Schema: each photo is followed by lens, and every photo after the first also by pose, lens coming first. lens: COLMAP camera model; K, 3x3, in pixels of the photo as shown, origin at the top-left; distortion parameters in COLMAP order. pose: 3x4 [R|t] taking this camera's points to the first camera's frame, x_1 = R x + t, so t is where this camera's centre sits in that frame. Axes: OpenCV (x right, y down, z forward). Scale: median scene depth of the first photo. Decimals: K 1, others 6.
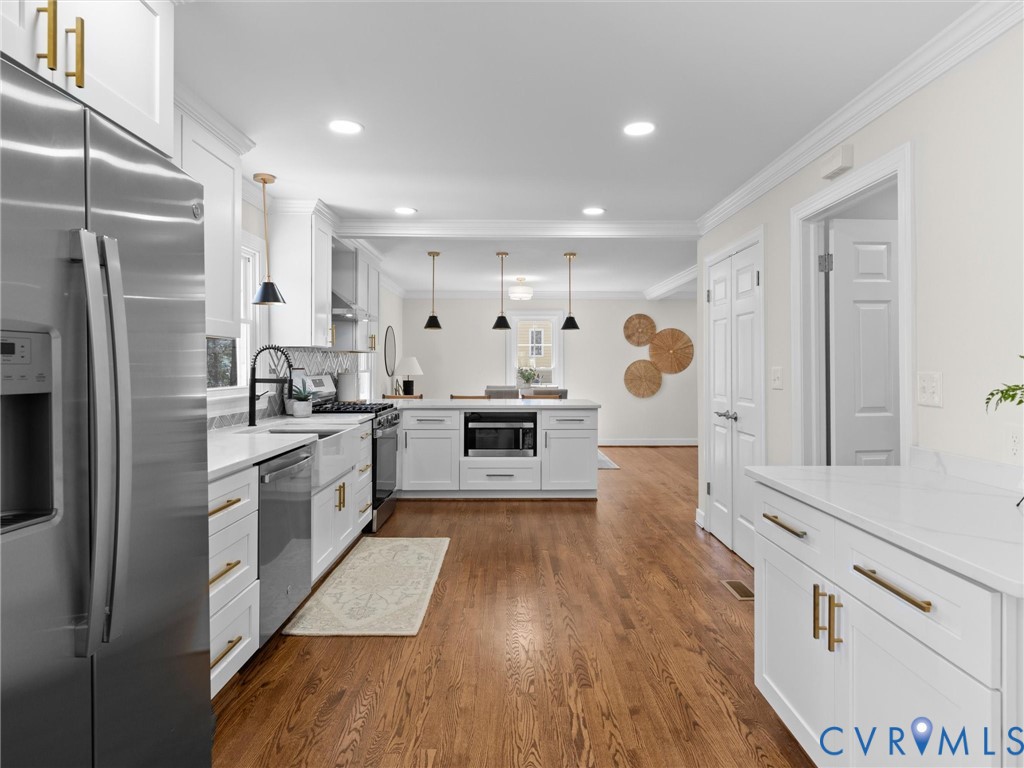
lens RADIAL K [[567.9, 0, 514.6], [0, 567.9, 373.0], [0, 0, 1]] dist [0.003896, -0.000188]
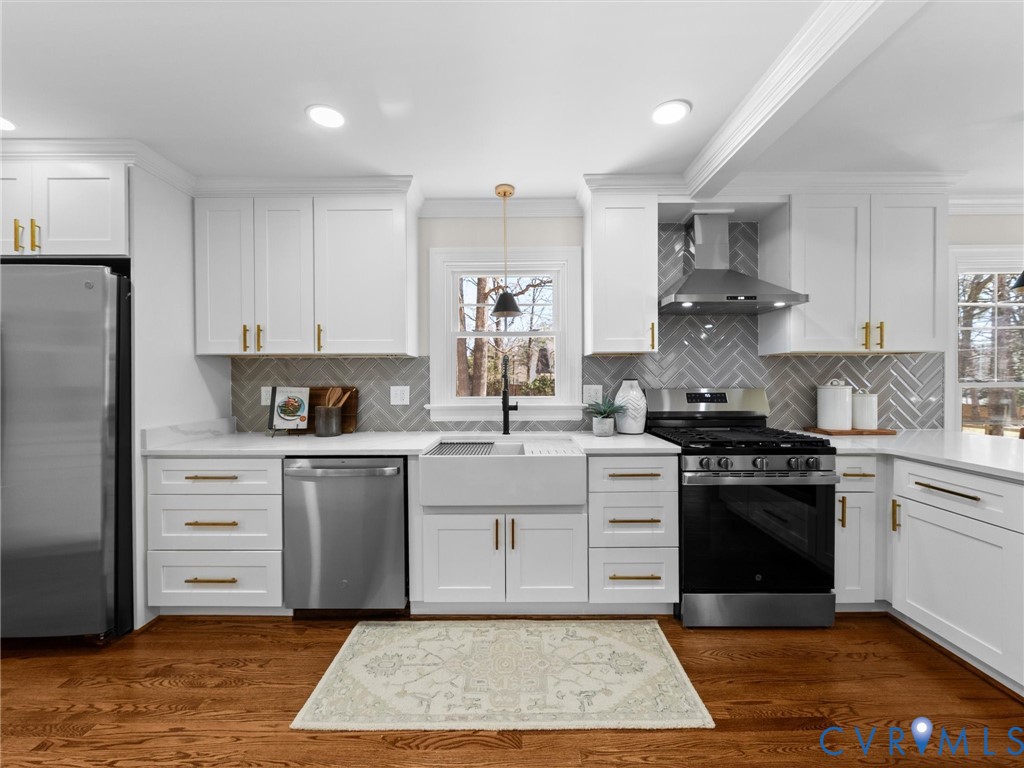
lens RADIAL K [[408.9, 0, 521.3], [0, 408.9, 385.7], [0, 0, 1]] dist [-0.002833, 0.000424]
pose [[0.000253, 0.016174, -0.999869, 0.208323], [-0.007388, 0.999842, 0.016171, -0.006216], [0.999973, 0.007382, 0.000373, 0.741894]]
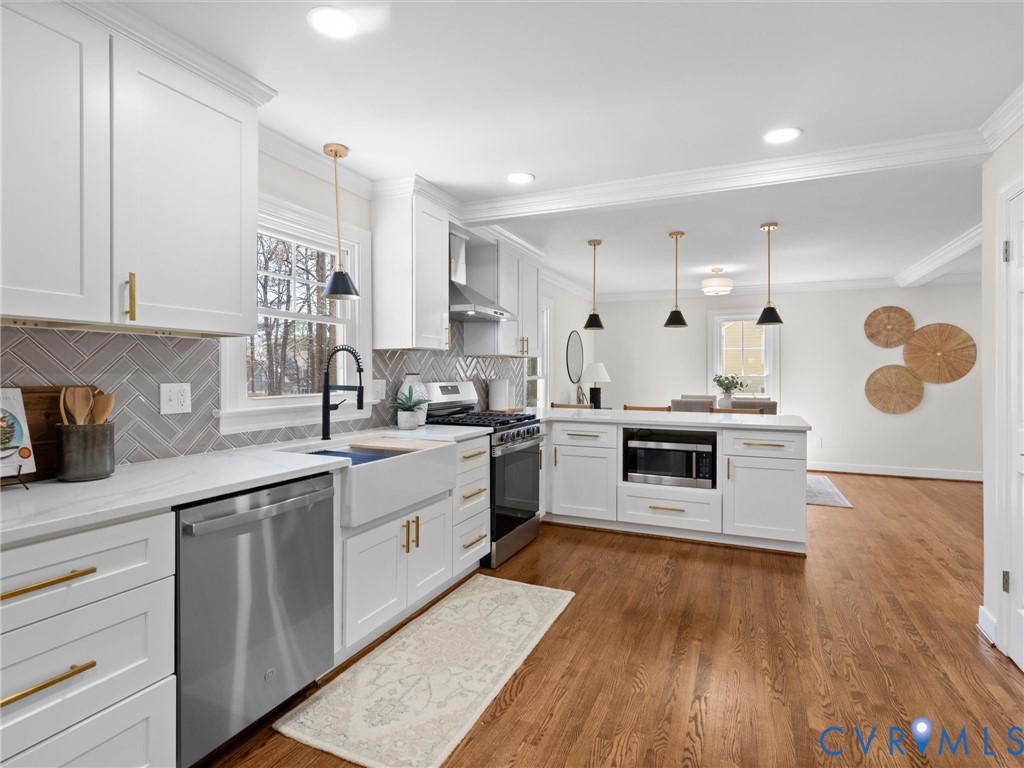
lens RADIAL K [[516.2, 0, 522.0], [0, 516.2, 376.5], [0, 0, 1]] dist [0.001359, -0.002245]
pose [[0.913930, 0.004465, -0.405846, 0.093681], [-0.007073, 0.999963, -0.004927, -0.000889], [0.405809, 0.007374, 0.913928, 0.289321]]
